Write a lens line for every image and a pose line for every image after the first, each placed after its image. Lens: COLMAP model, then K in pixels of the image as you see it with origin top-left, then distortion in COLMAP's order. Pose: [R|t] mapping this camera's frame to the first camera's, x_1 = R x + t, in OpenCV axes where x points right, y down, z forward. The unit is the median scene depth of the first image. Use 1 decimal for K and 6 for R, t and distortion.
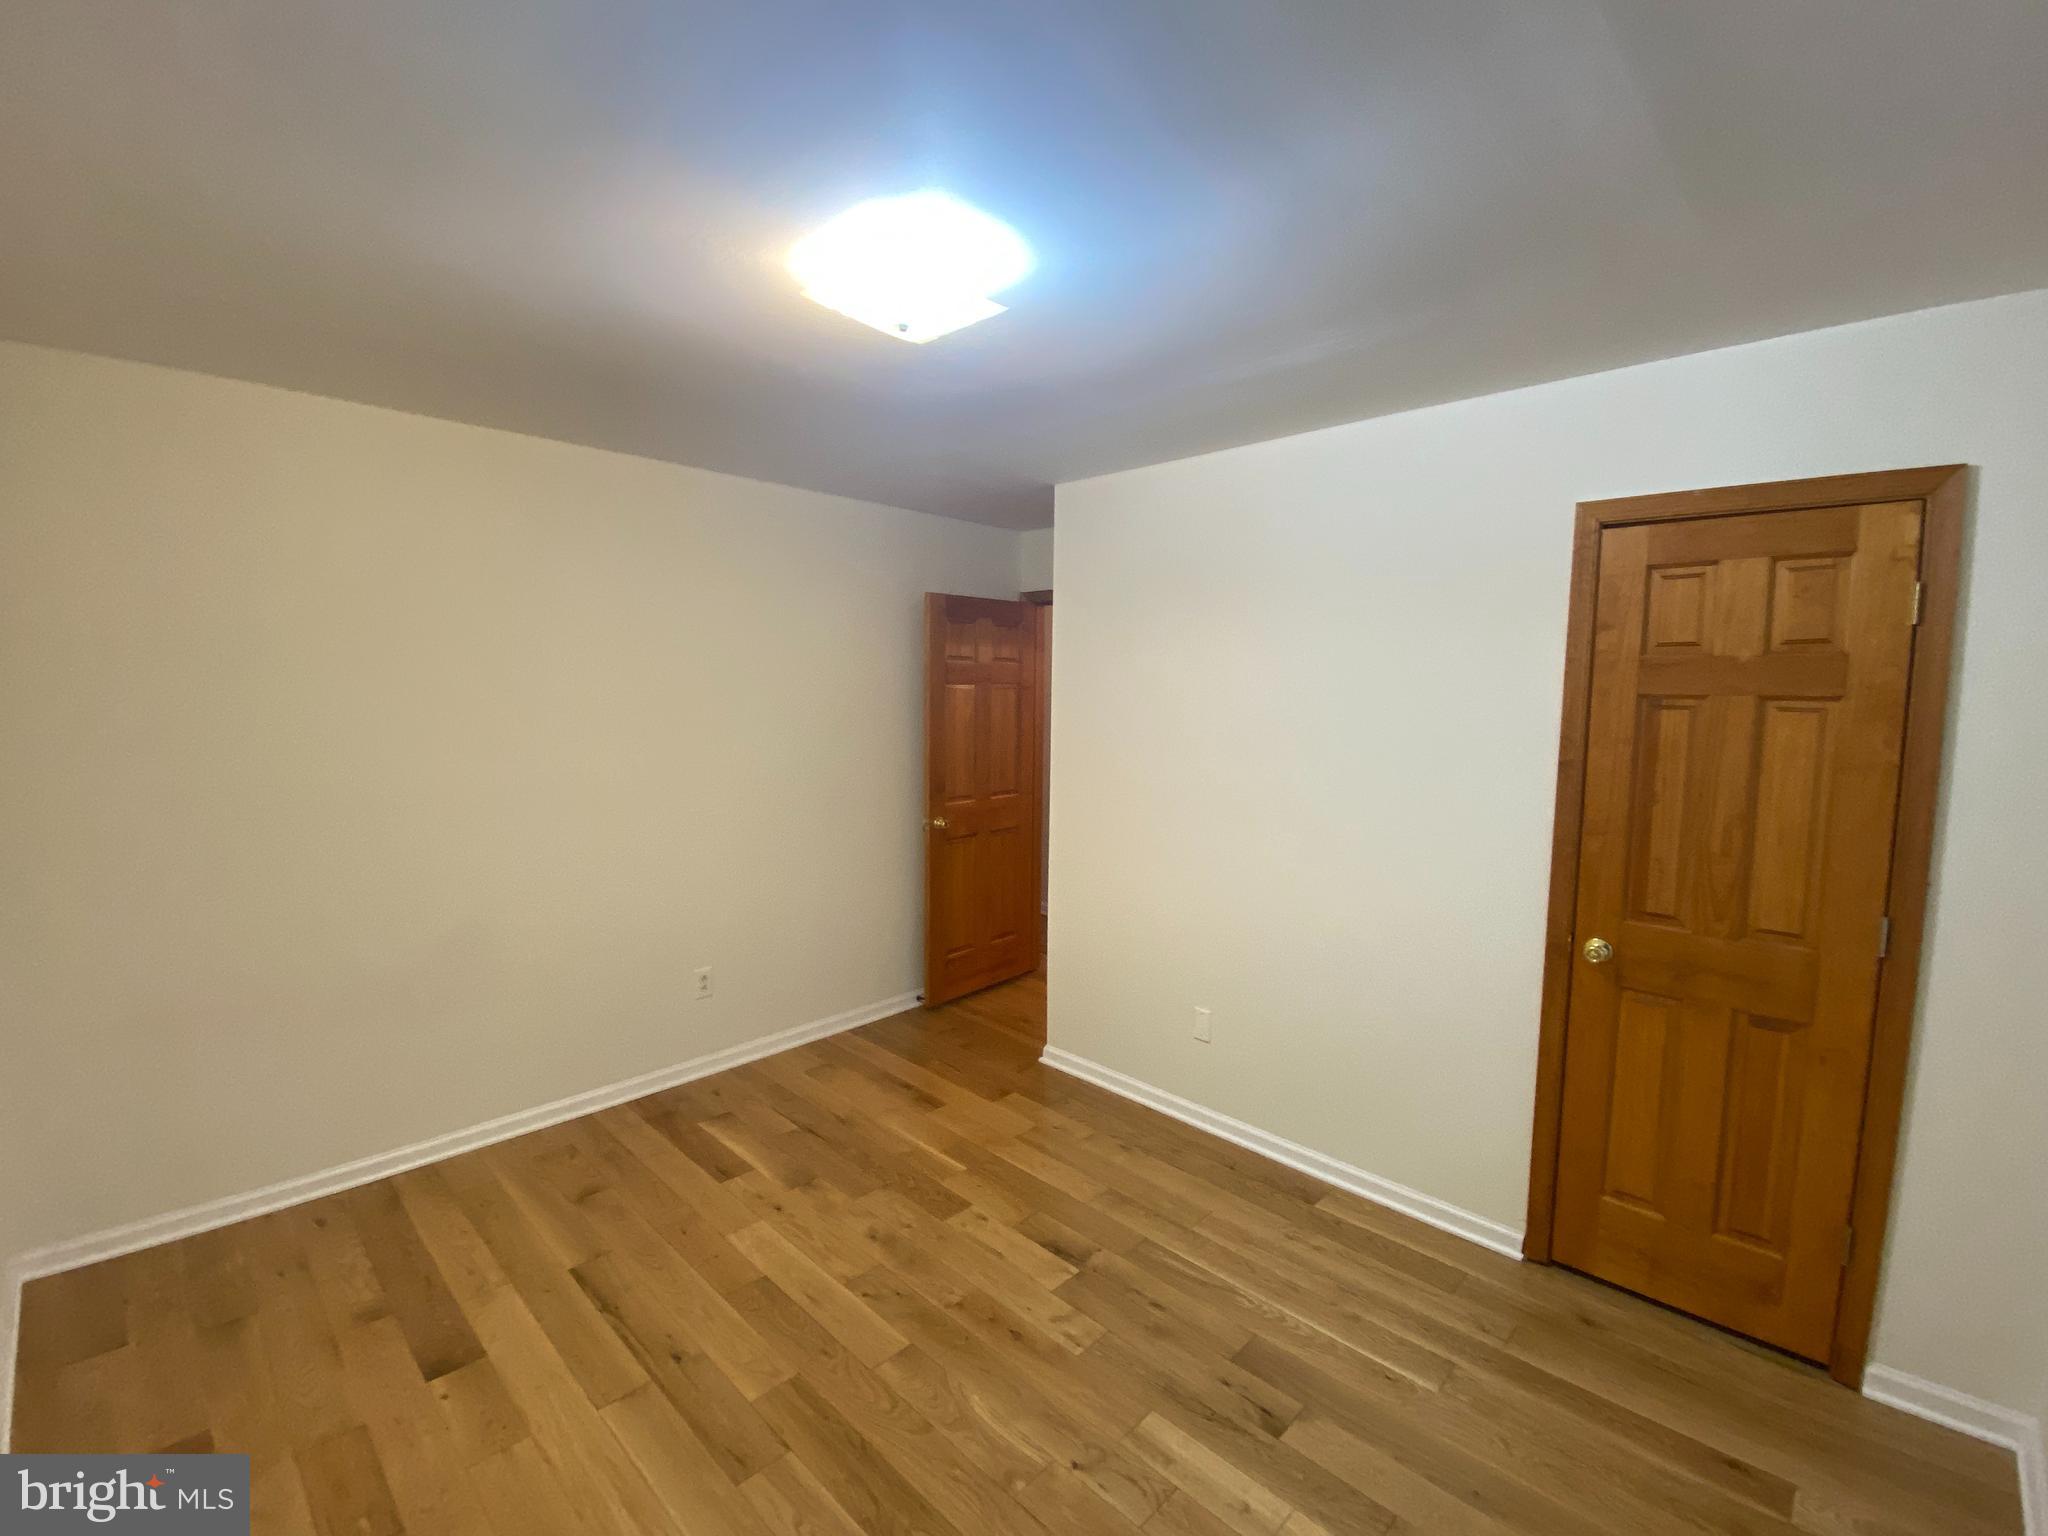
lens RADIAL K [[904.0, 0, 1024.0], [0, 904.0, 768.0], [0, 0, 1]] dist [0.019157, -0.019382]
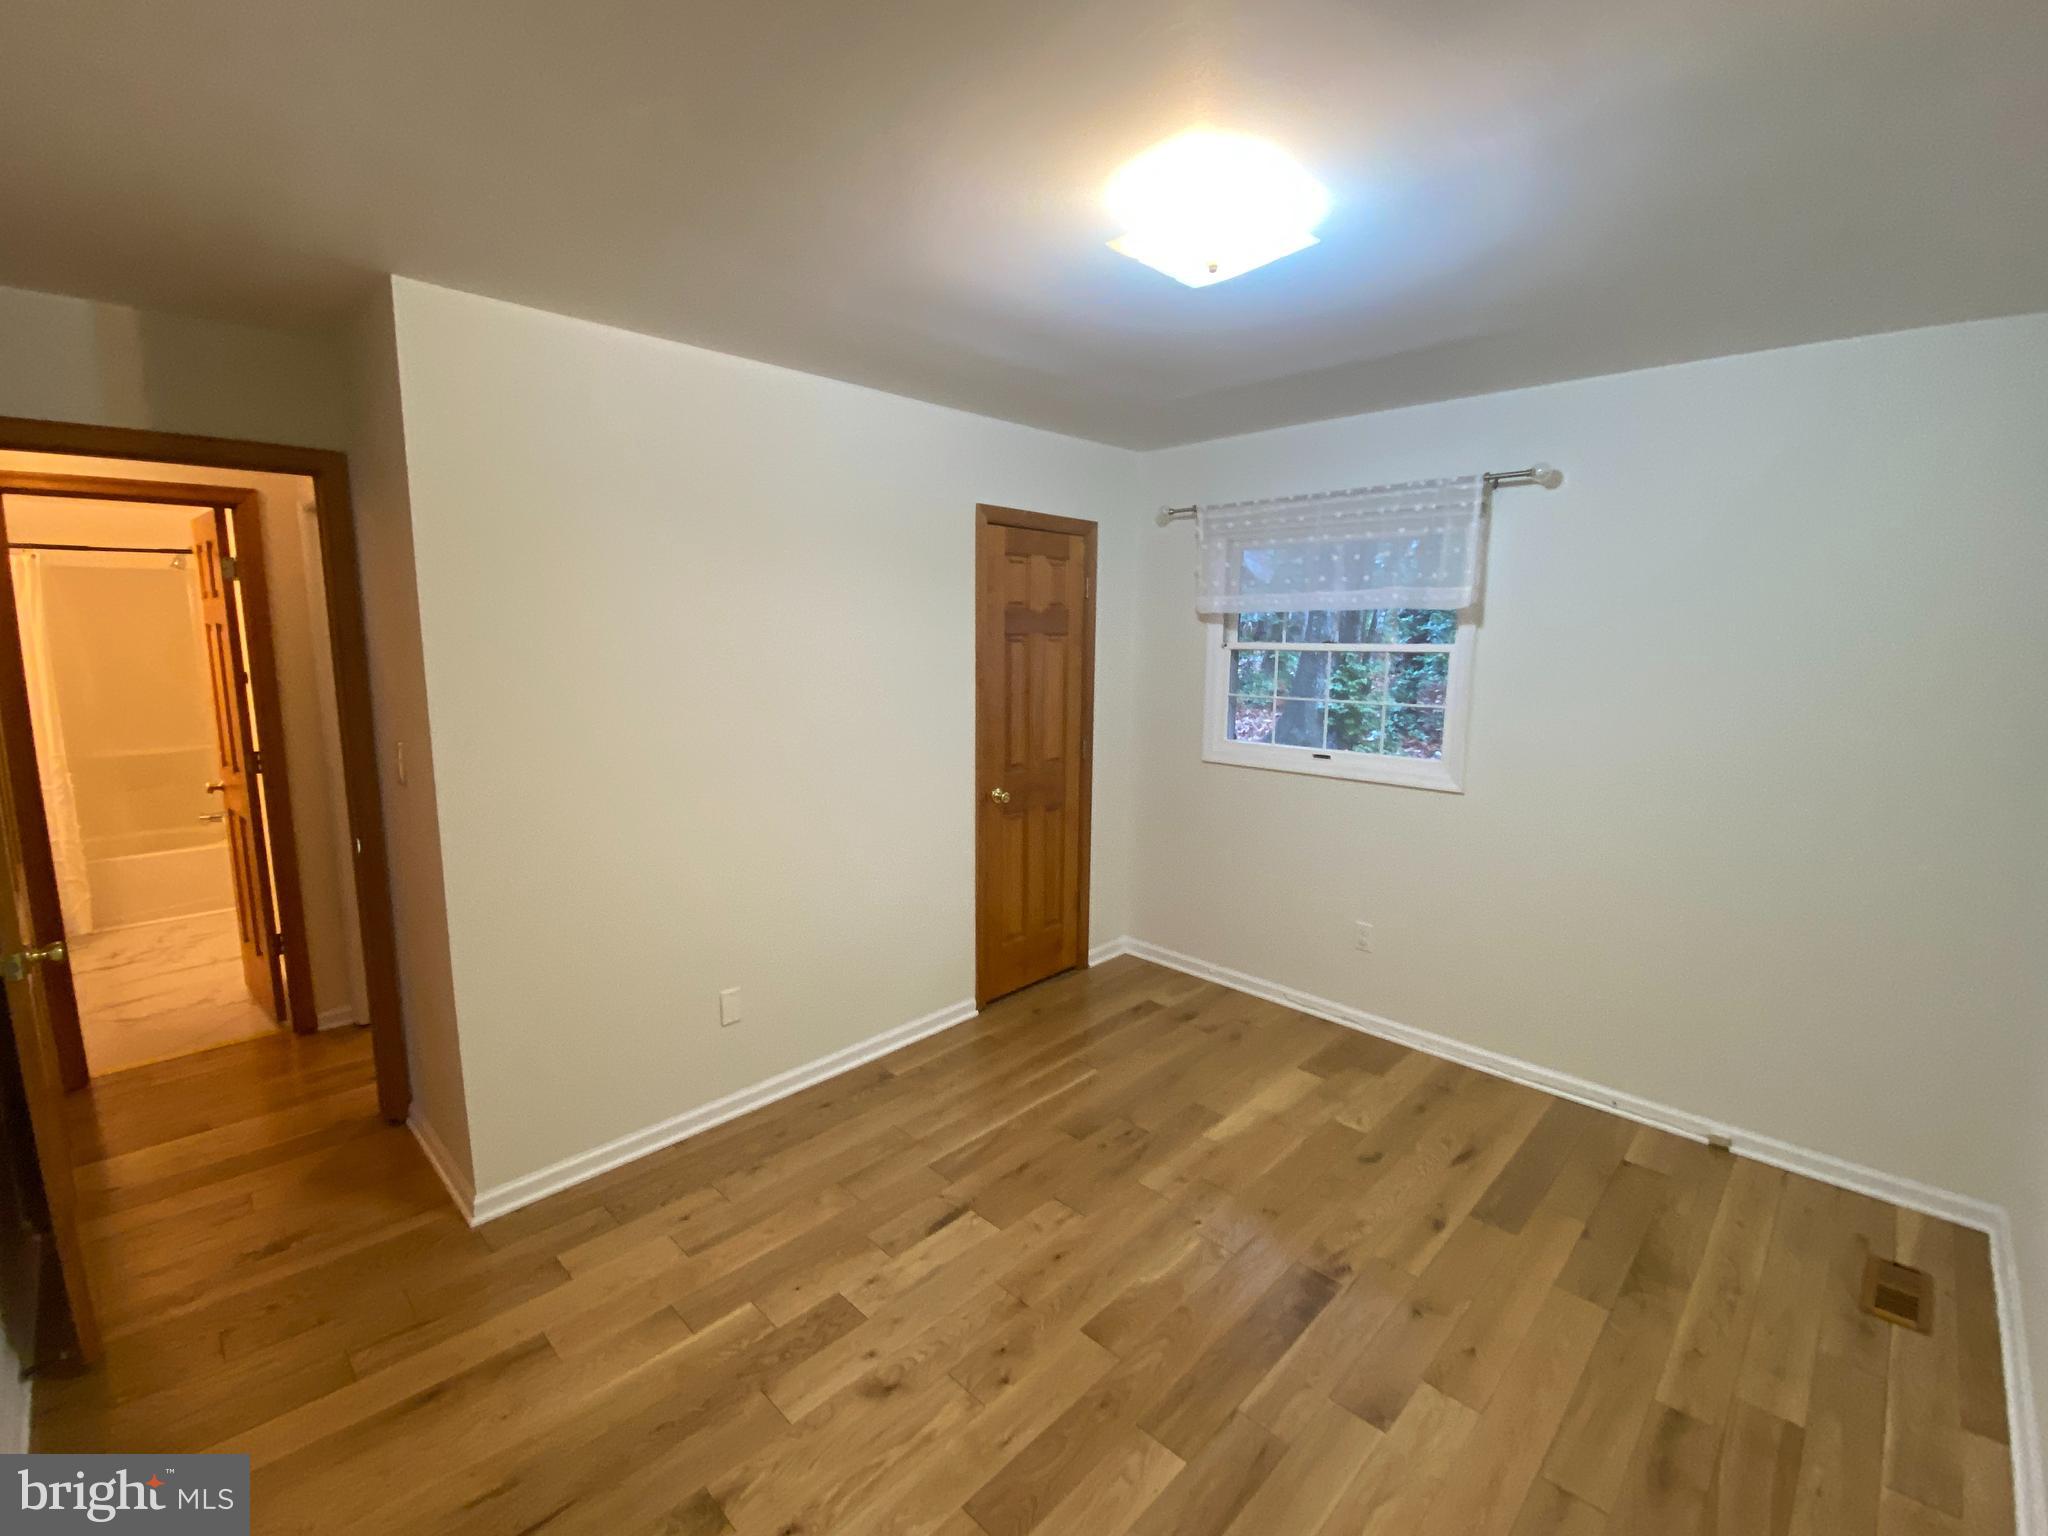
lens RADIAL K [[898.4, 0, 1032.3], [0, 898.4, 761.4], [0, 0, 1]] dist [0.041515, -0.027029]
pose [[-0.013977, -0.160080, 0.987005, -0.865954], [0.083652, 0.983454, 0.160688, -0.100228], [-0.996397, 0.084811, -0.000355, 0.892202]]
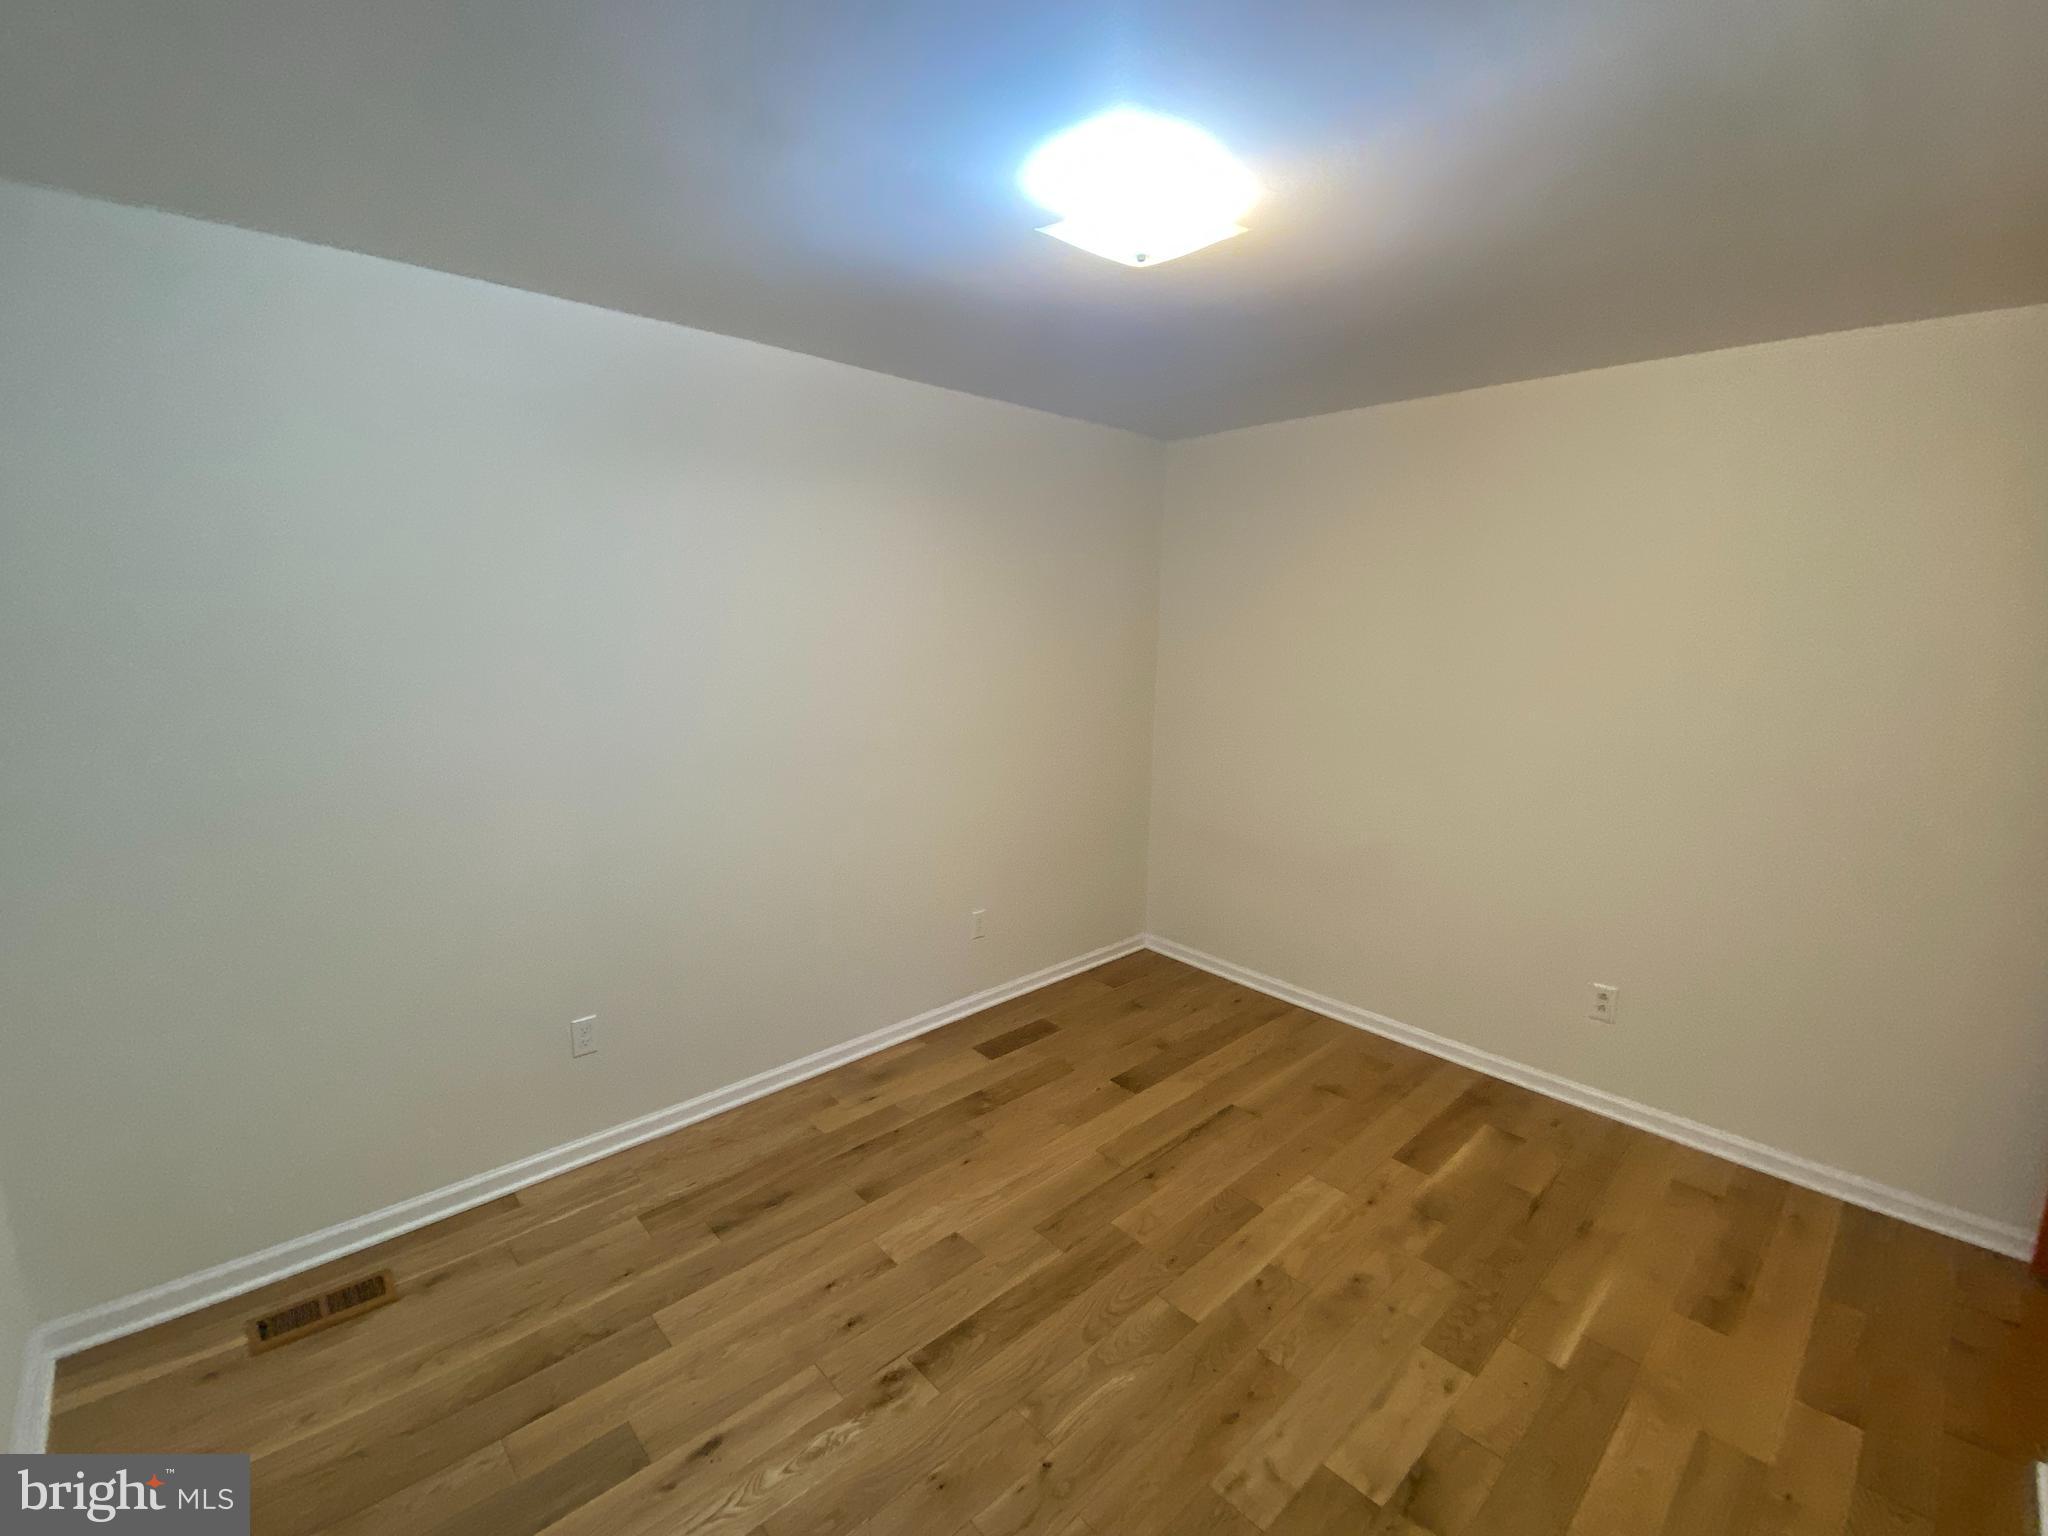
lens RADIAL K [[898.4, 0, 1032.3], [0, 898.4, 761.4], [0, 0, 1]] dist [0.041515, -0.027029]
pose [[-0.034144, 0.148277, -0.988356, 0.665516], [-0.112717, 0.982052, 0.151225, -0.067871], [0.993040, 0.116568, -0.016818, 0.689933]]
